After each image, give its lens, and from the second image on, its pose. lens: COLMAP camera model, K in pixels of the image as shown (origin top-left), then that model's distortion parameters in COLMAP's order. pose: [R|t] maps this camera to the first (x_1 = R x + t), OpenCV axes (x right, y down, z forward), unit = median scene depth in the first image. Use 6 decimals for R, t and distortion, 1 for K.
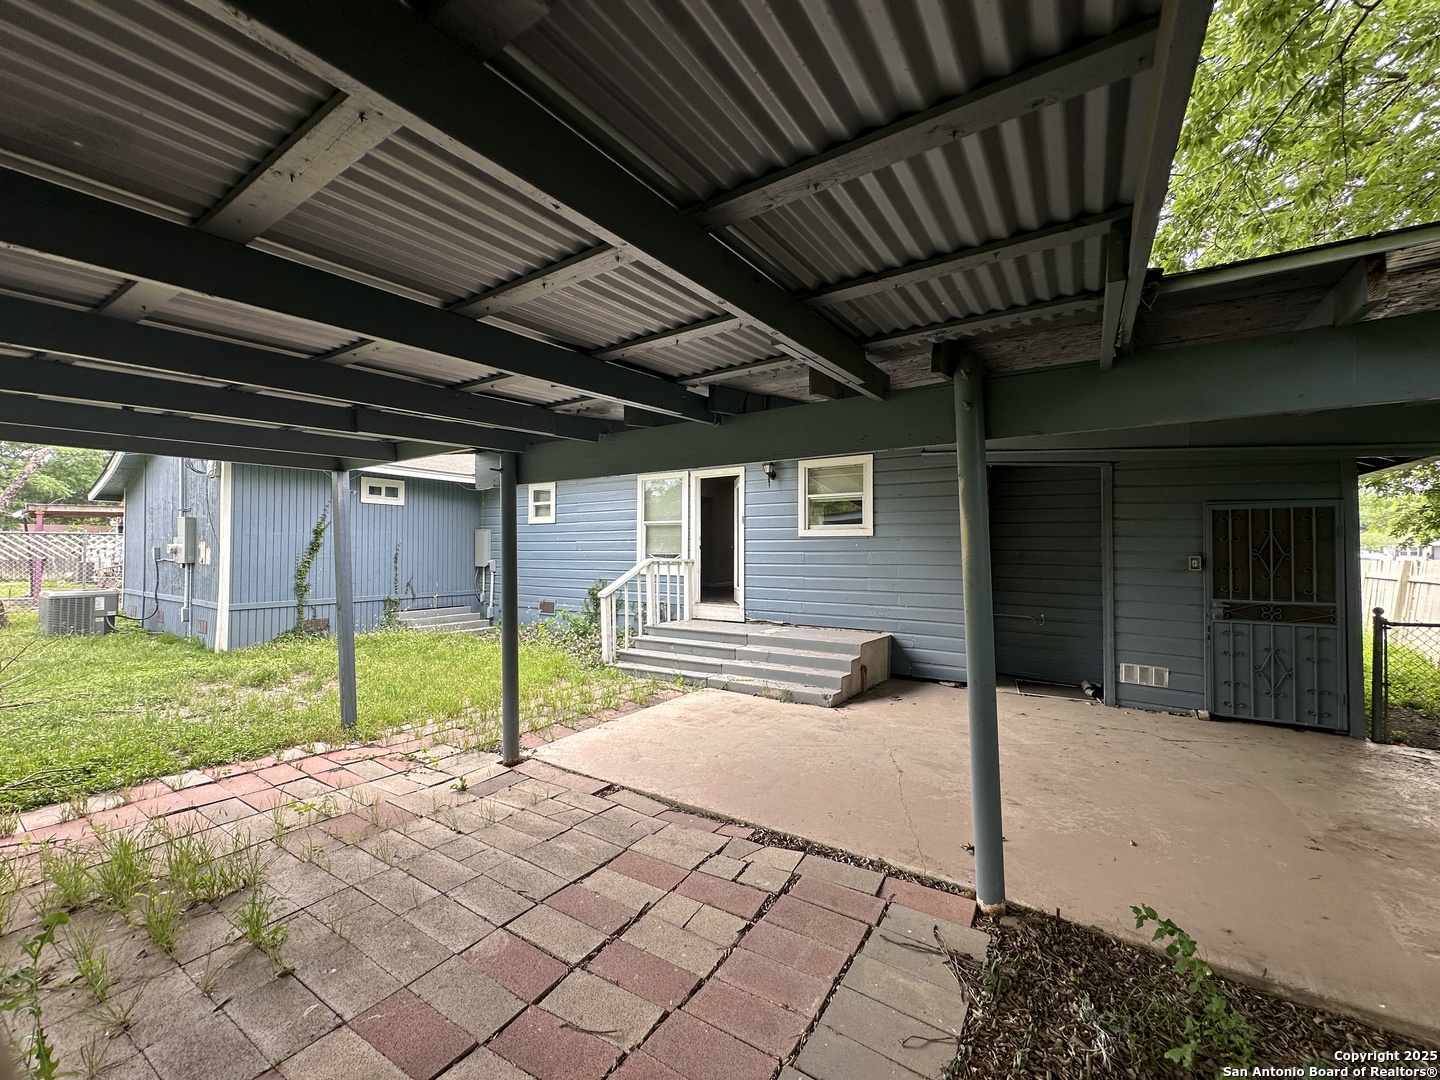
lens RADIAL K [[572.3, 0, 716.7], [0, 572.3, 541.5], [0, 0, 1]] dist [-0.003278, -0.000061]
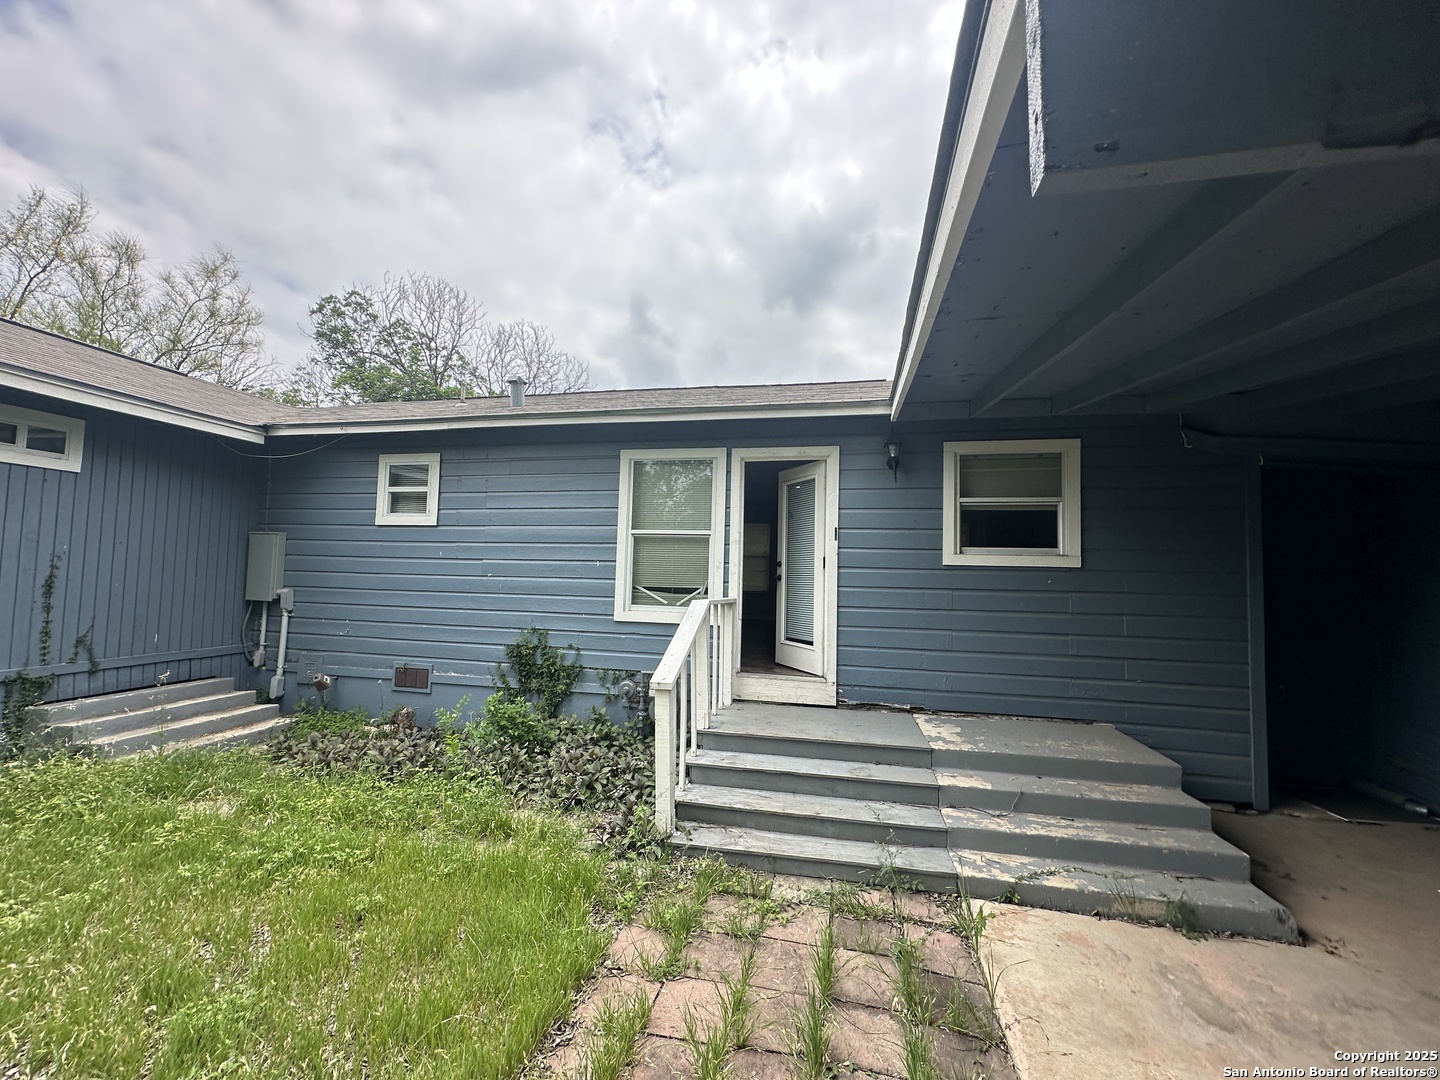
lens RADIAL K [[572.3, 0, 724.3], [0, 572.3, 543.1], [0, 0, 1]] dist [-0.003278, -0.000061]
pose [[0.934849, 0.039275, 0.352867, -0.243533], [-0.027315, 0.998873, -0.038811, -0.001474], [-0.353994, 0.026644, 0.934868, 0.426819]]
